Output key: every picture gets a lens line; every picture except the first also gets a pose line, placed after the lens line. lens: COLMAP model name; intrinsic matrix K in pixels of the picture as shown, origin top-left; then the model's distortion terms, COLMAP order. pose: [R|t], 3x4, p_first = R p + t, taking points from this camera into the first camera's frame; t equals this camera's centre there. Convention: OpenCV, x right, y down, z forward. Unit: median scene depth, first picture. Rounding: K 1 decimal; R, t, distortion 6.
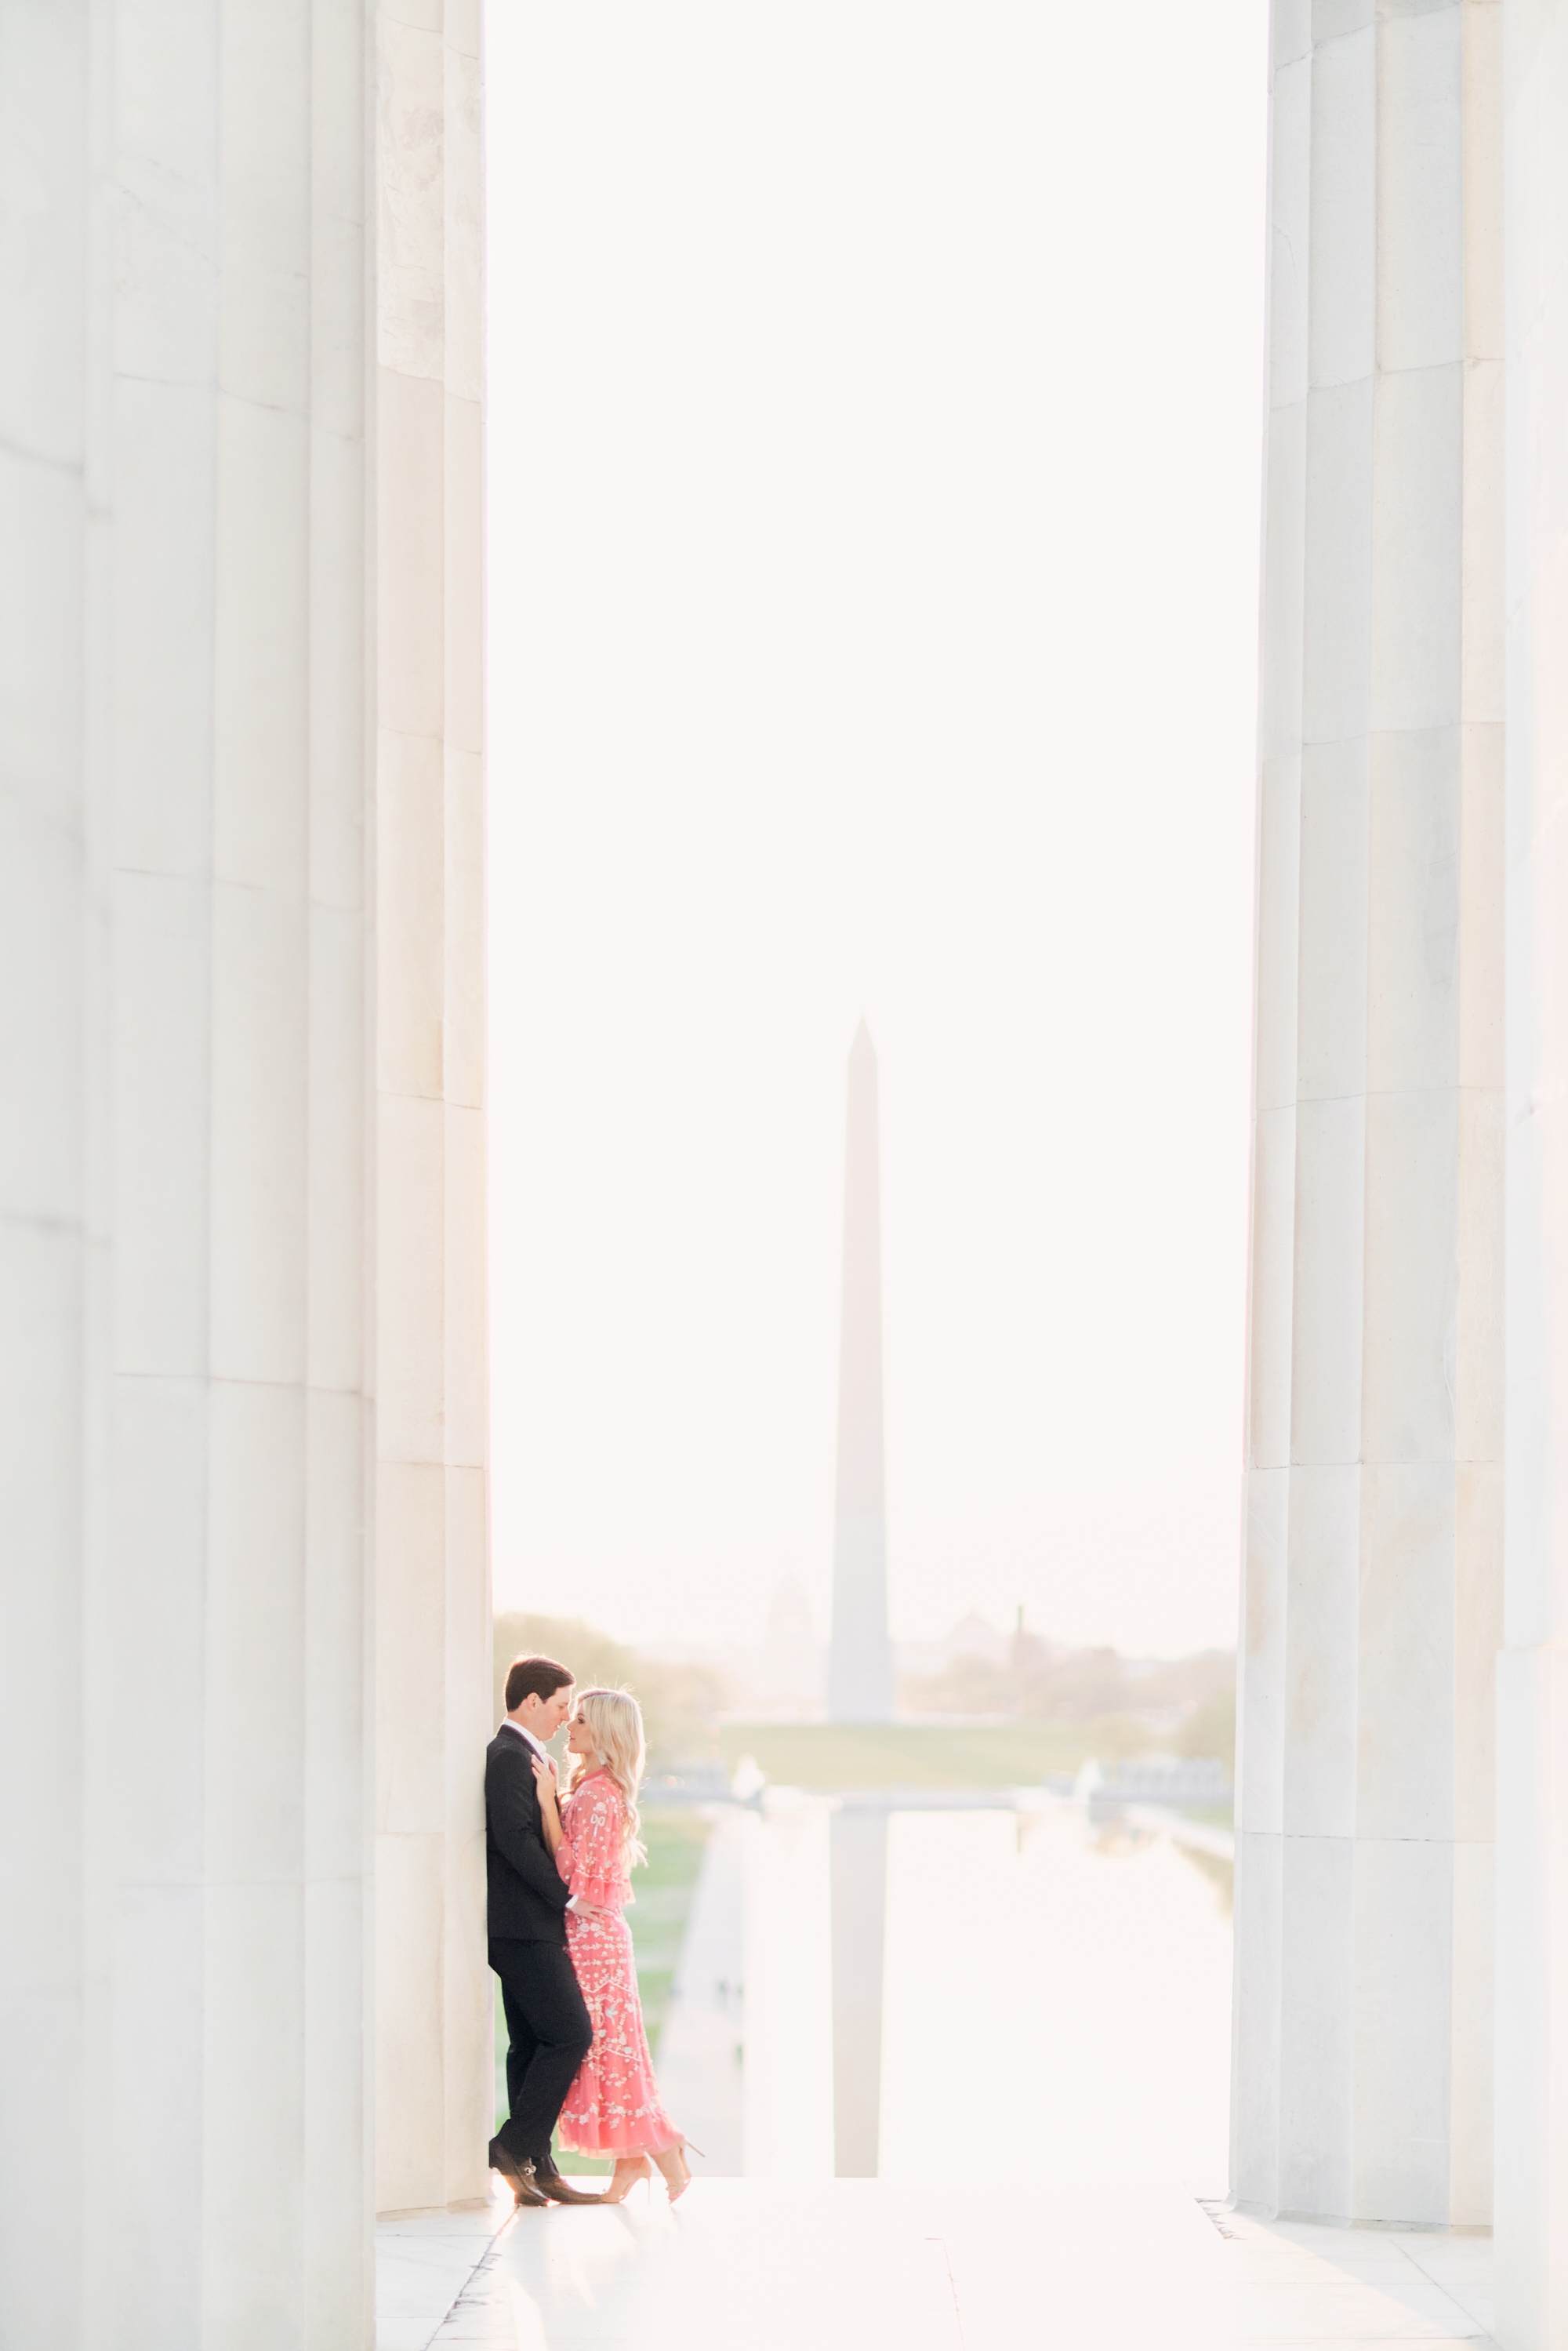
lens RADIAL K [[5476.2, 0, 657.5], [0, 5476.2, 1532.9], [0, 0, 1]] dist [-0.056496, 0.110428]
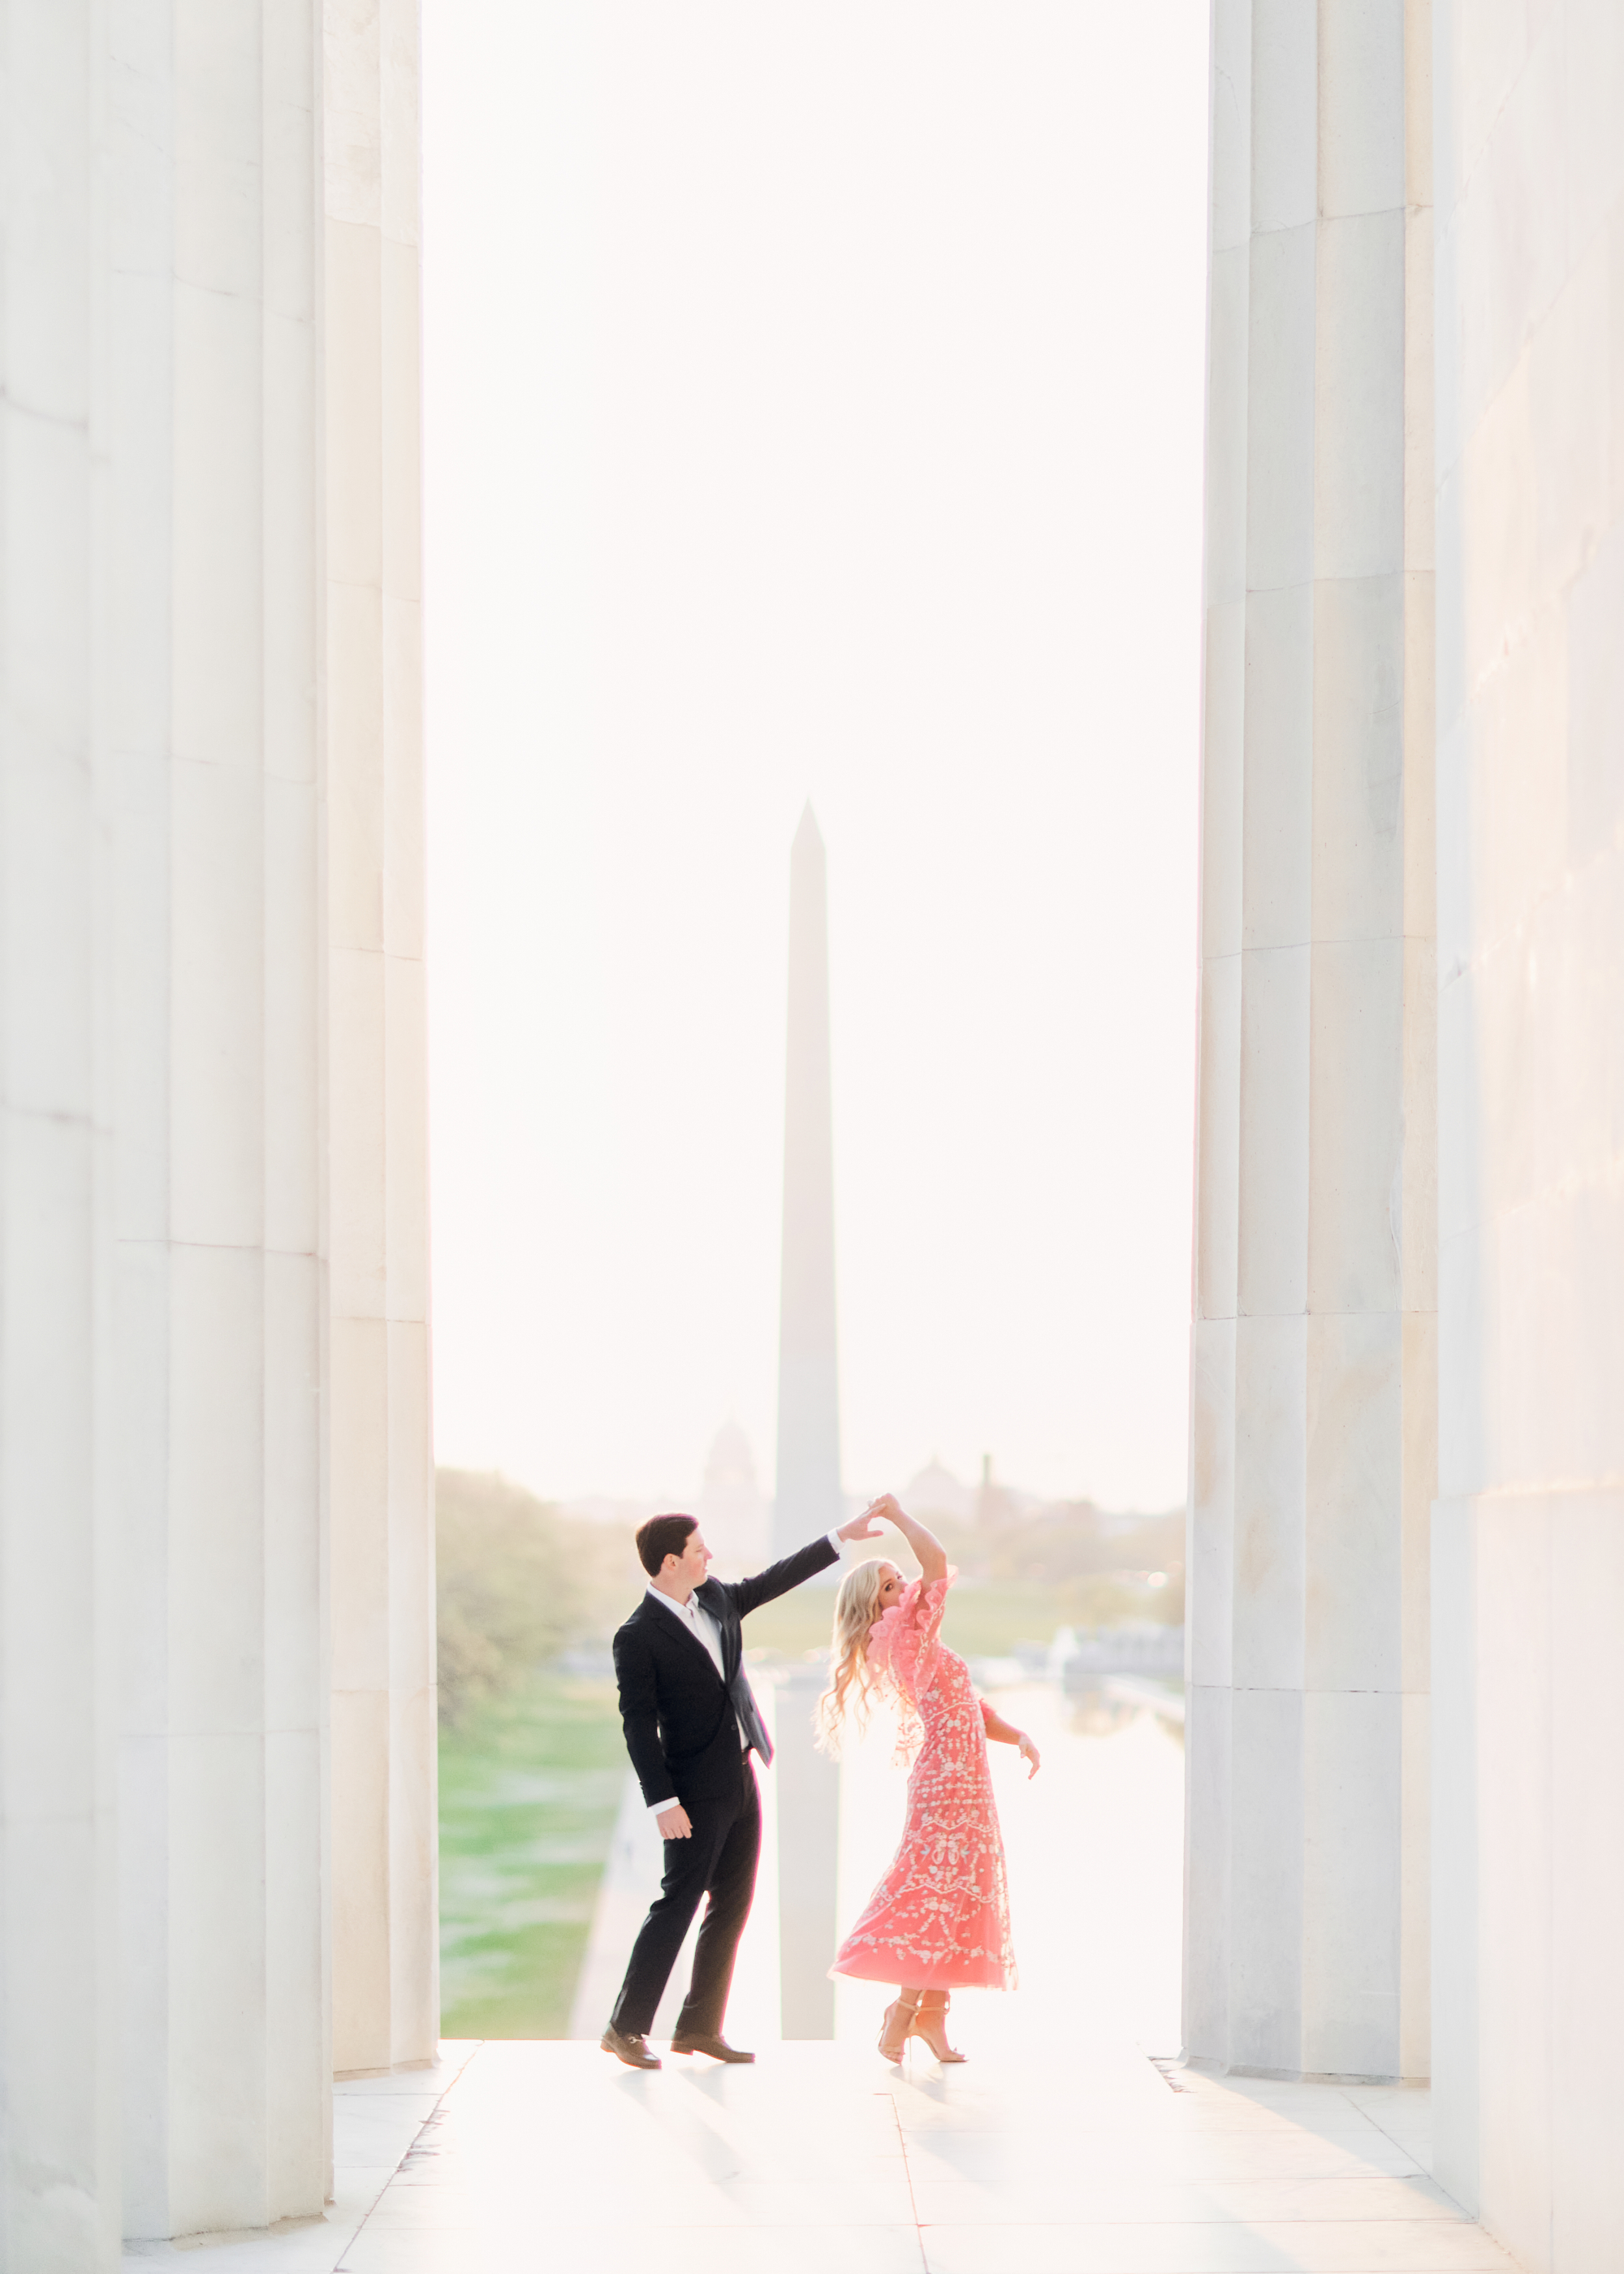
lens RADIAL K [[6150.3, 0, 804.1], [0, 6150.3, 1384.9], [0, 0, 1]] dist [-0.034336, 0.060662]
pose [[0.999329, -0.004989, 0.036276, -0.003775], [0.004931, 0.999986, 0.001679, -0.002140], [-0.036284, -0.001499, 0.999340, -0.116640]]
